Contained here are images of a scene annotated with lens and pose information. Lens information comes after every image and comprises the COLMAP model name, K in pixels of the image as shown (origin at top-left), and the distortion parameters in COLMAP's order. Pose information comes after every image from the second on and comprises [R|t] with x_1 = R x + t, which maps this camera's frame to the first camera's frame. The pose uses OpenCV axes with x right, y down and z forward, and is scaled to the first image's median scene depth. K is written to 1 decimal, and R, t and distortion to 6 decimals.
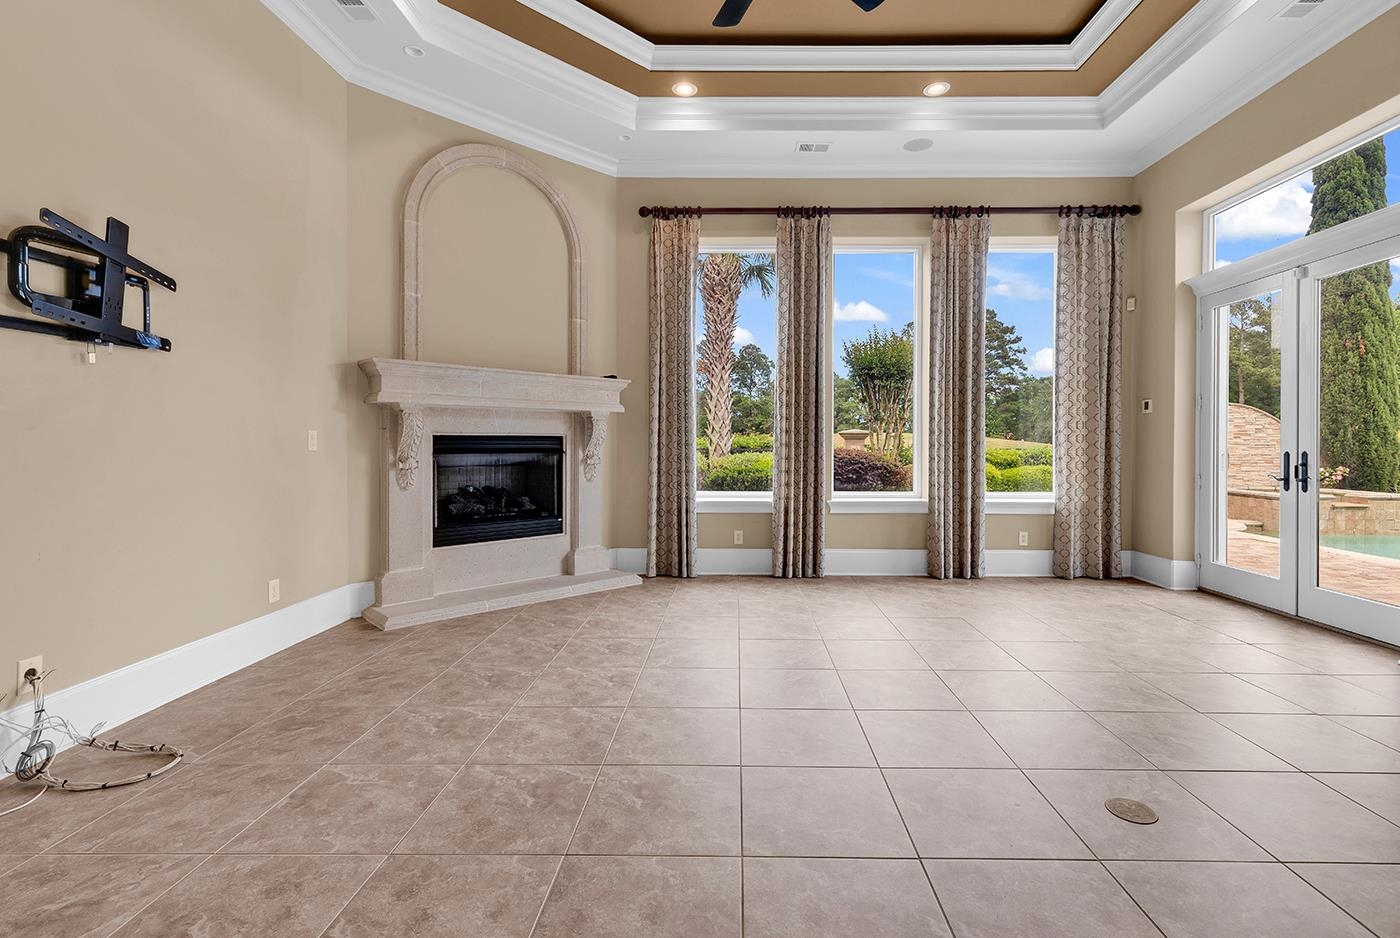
lens RADIAL K [[643.2, 0, 698.2], [0, 643.2, 455.0], [0, 0, 1]] dist [0.004848, -0.000144]
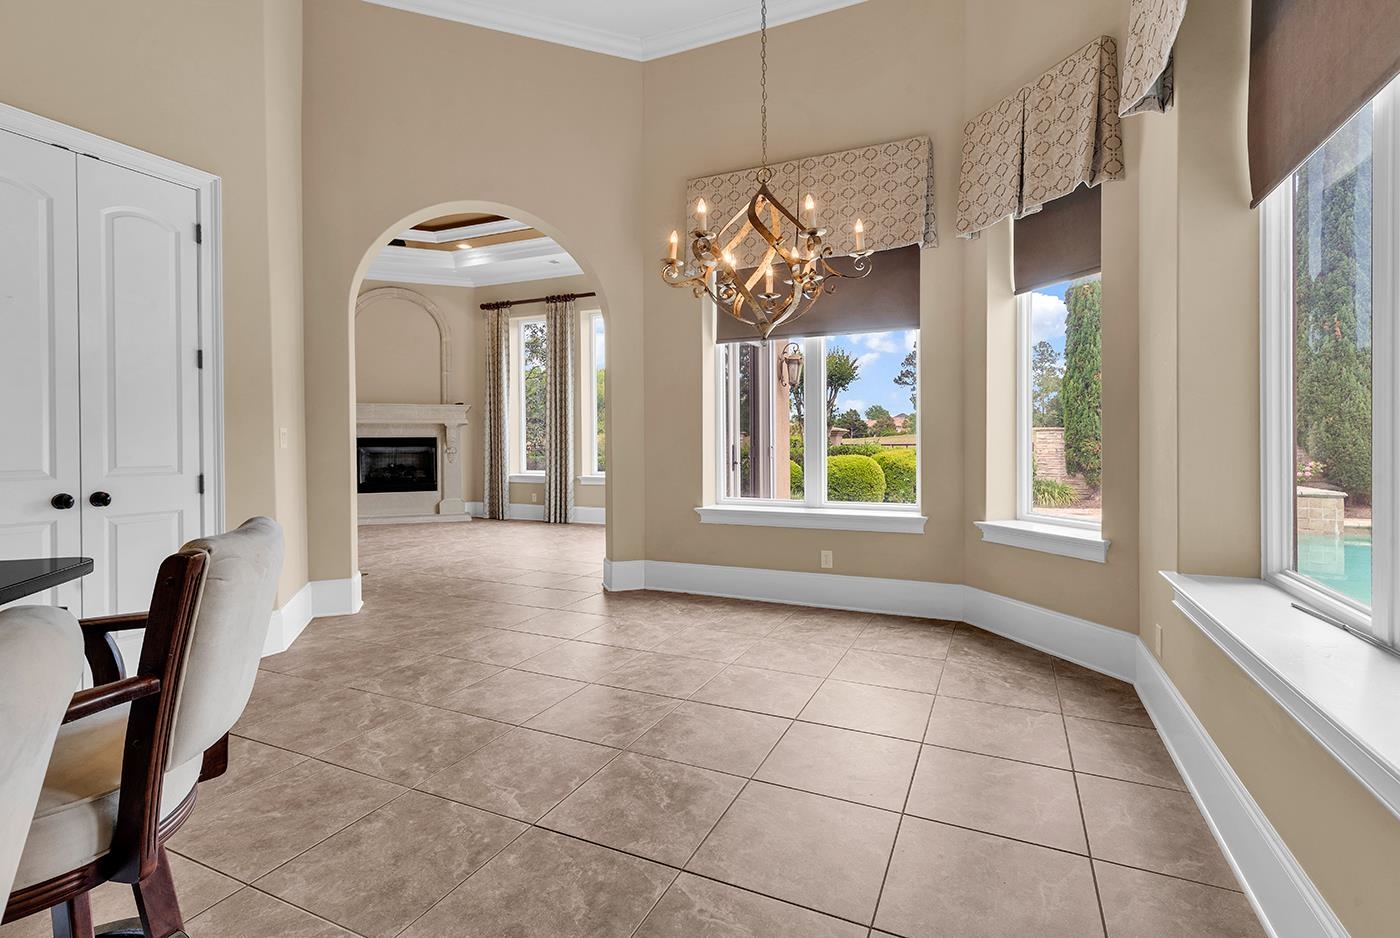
lens RADIAL K [[643.2, 0, 728.3], [0, 643.2, 445.1], [0, 0, 1]] dist [0.004848, -0.000144]
pose [[0.920375, 0.005354, -0.391000, 1.224355], [-0.001742, 0.999952, 0.009591, -0.025195], [0.391033, -0.008146, 0.920341, -0.339400]]
